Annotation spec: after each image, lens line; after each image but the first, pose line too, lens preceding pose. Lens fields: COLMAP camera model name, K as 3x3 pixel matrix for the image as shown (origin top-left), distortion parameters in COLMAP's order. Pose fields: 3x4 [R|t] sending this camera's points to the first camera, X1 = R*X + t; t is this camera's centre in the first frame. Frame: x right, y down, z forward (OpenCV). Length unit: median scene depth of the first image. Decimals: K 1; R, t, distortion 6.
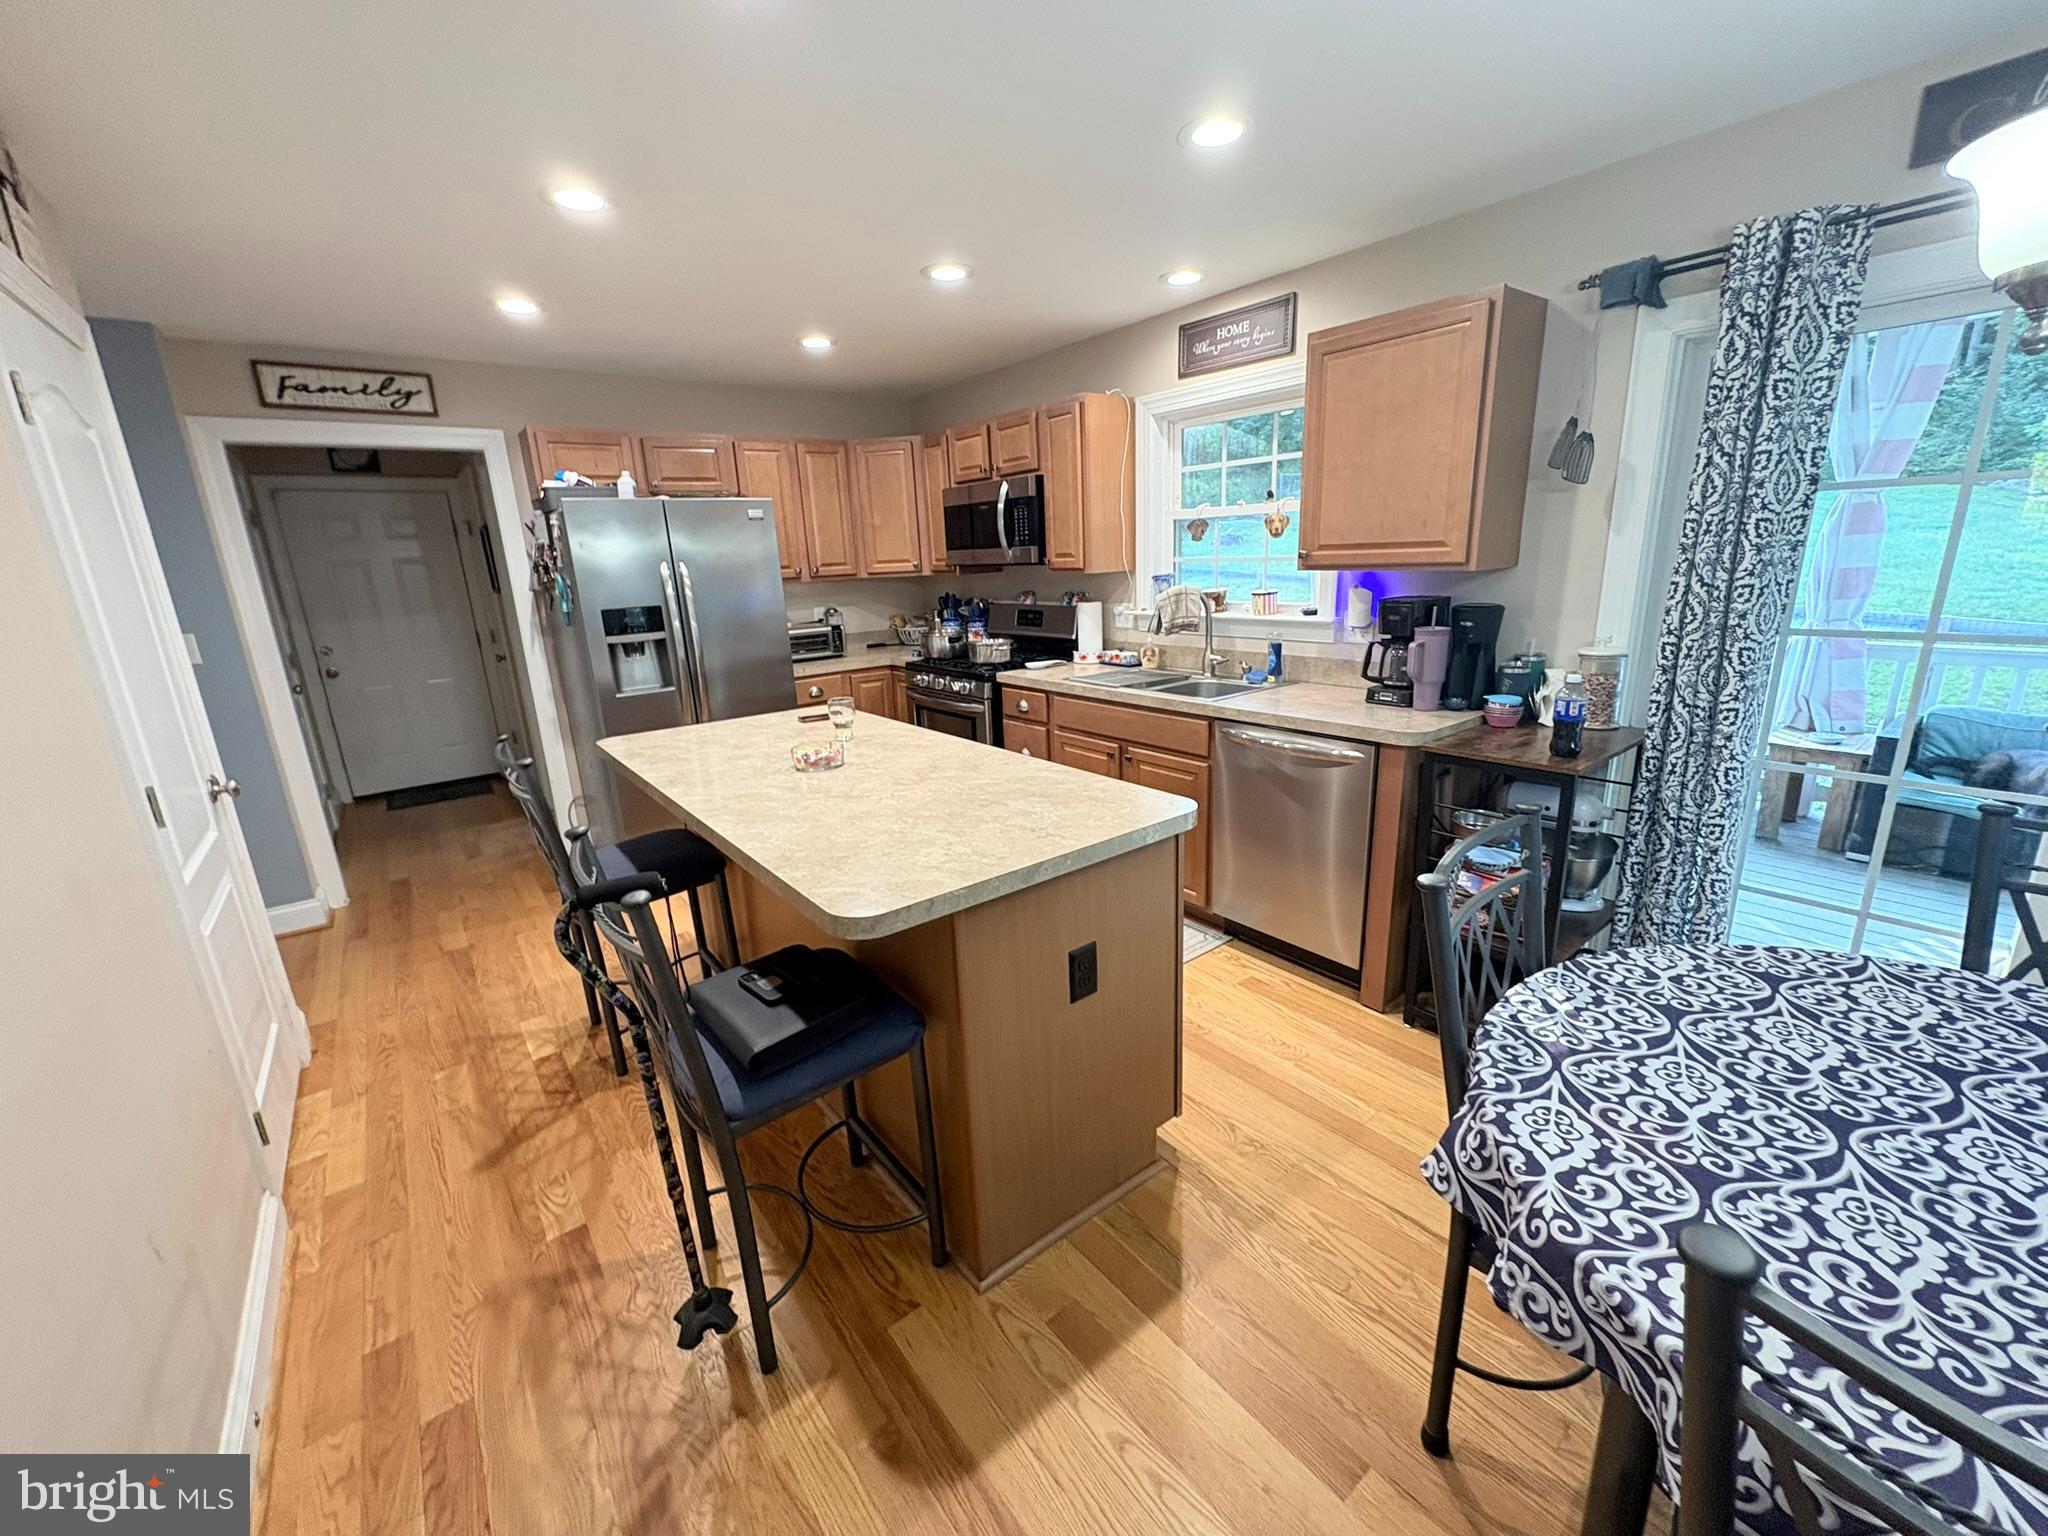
lens RADIAL K [[813.0, 0, 1032.3], [0, 813.0, 773.3], [0, 0, 1]] dist [0.001207, 0.001264]
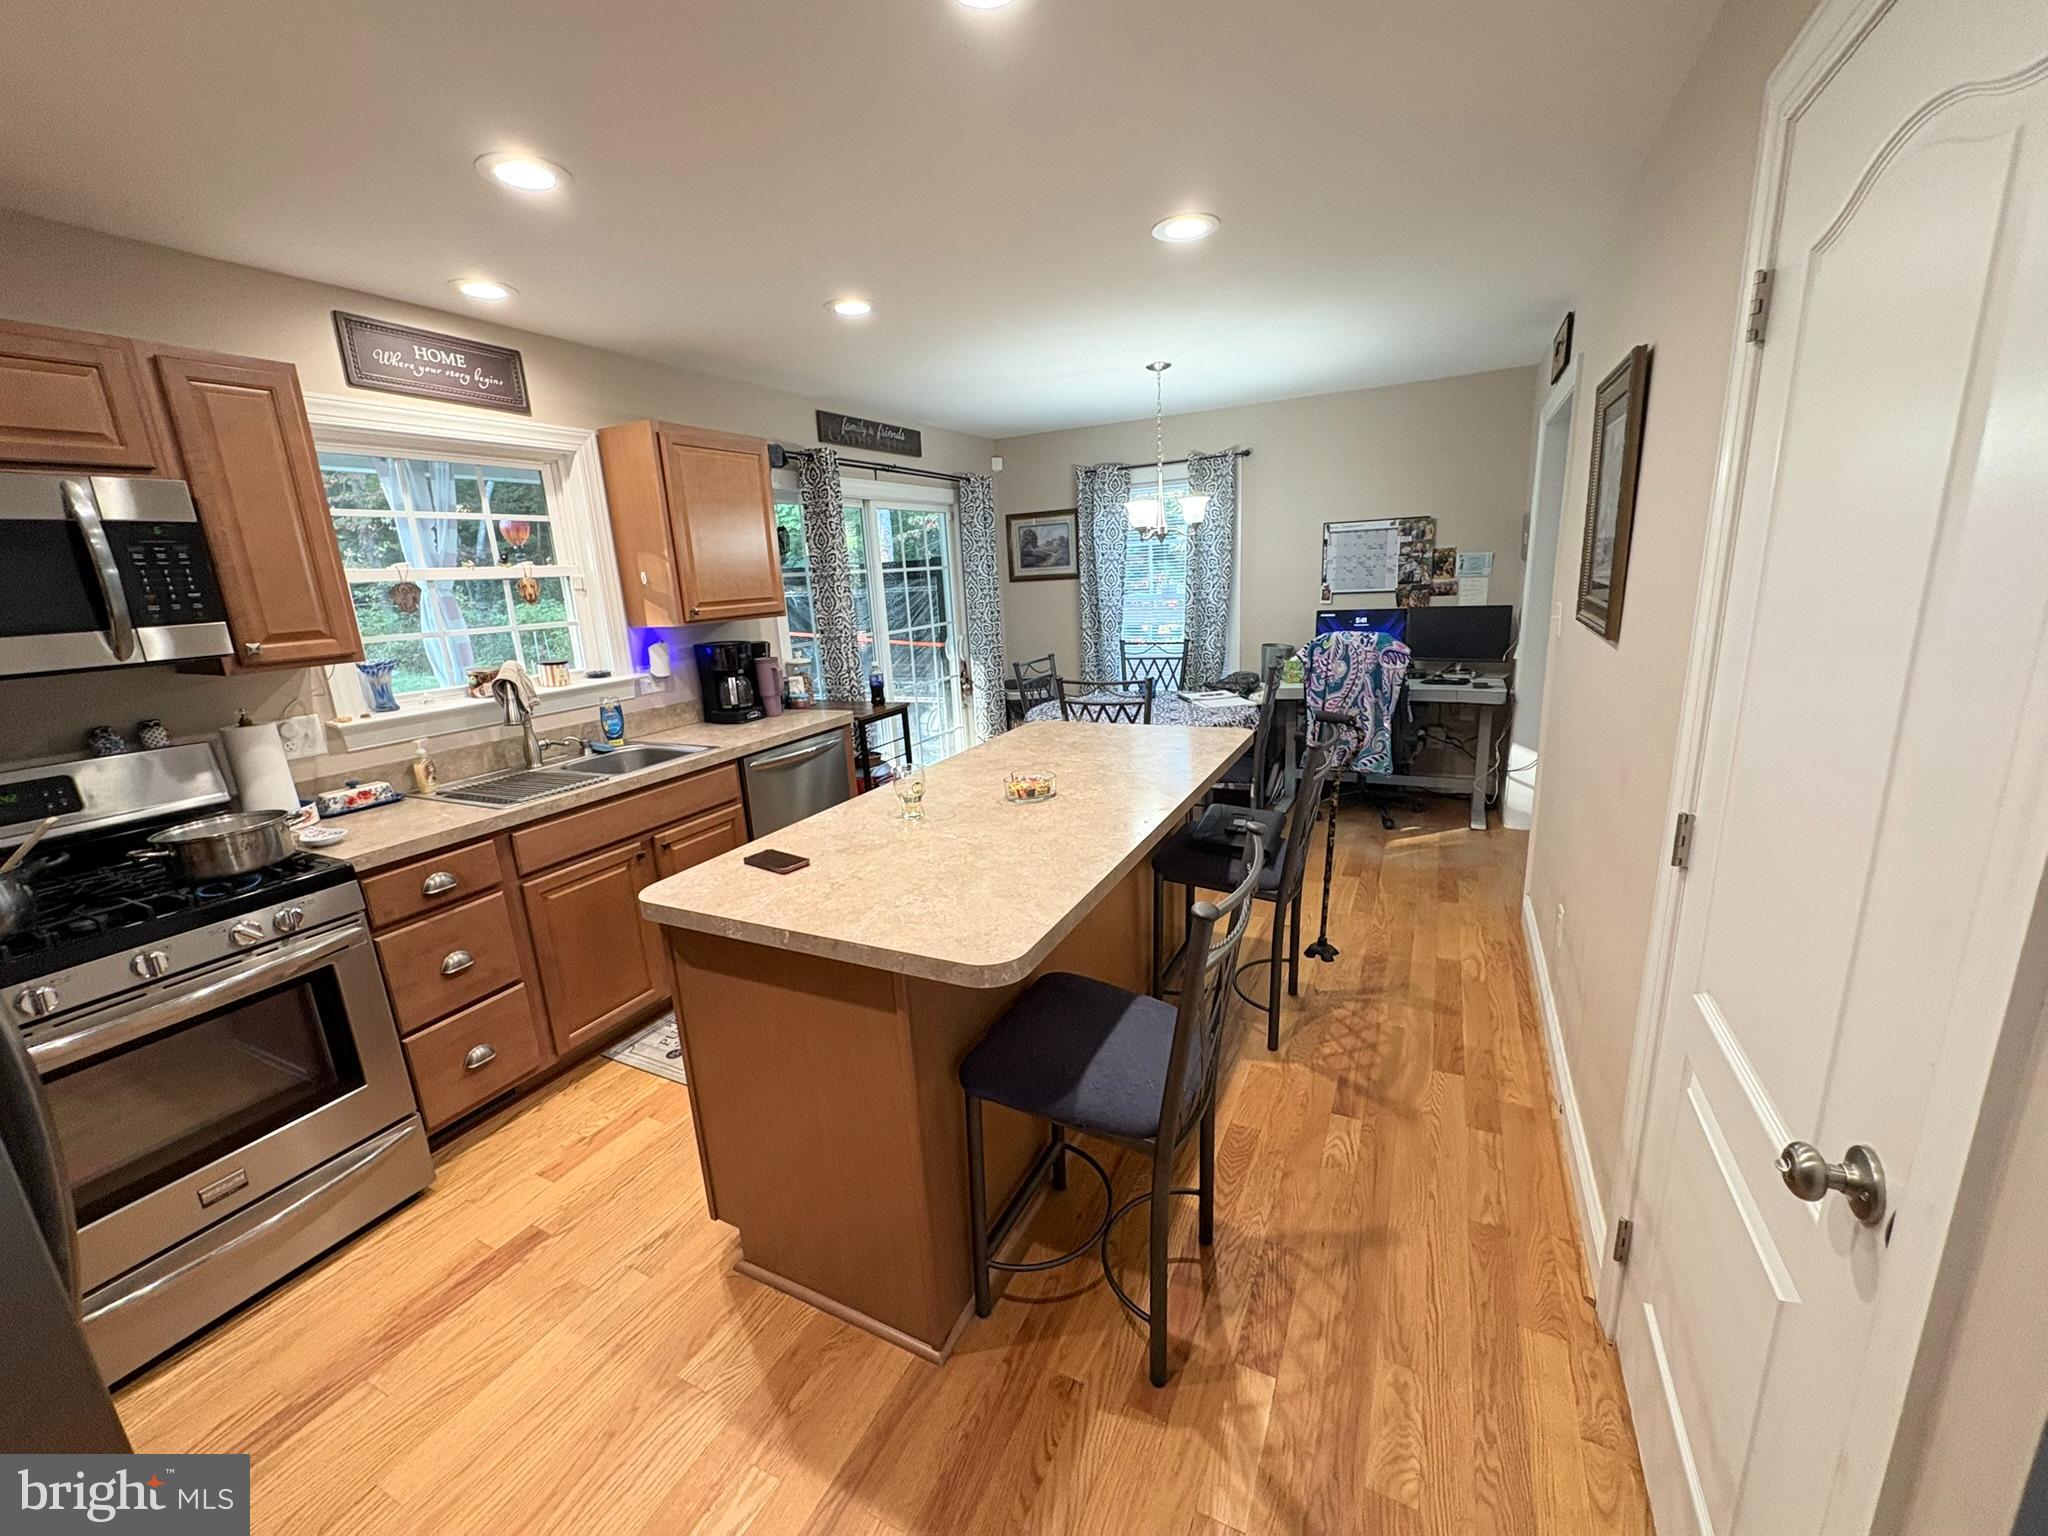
lens RADIAL K [[813.0, 0, 1029.3], [0, 813.0, 762.5], [0, 0, 1]] dist [0.001207, 0.001264]
pose [[-0.423310, -0.151663, 0.893200, -1.020209], [0.306736, 0.903673, 0.298811, -0.304752], [-0.852479, 0.400467, -0.336014, 1.191381]]
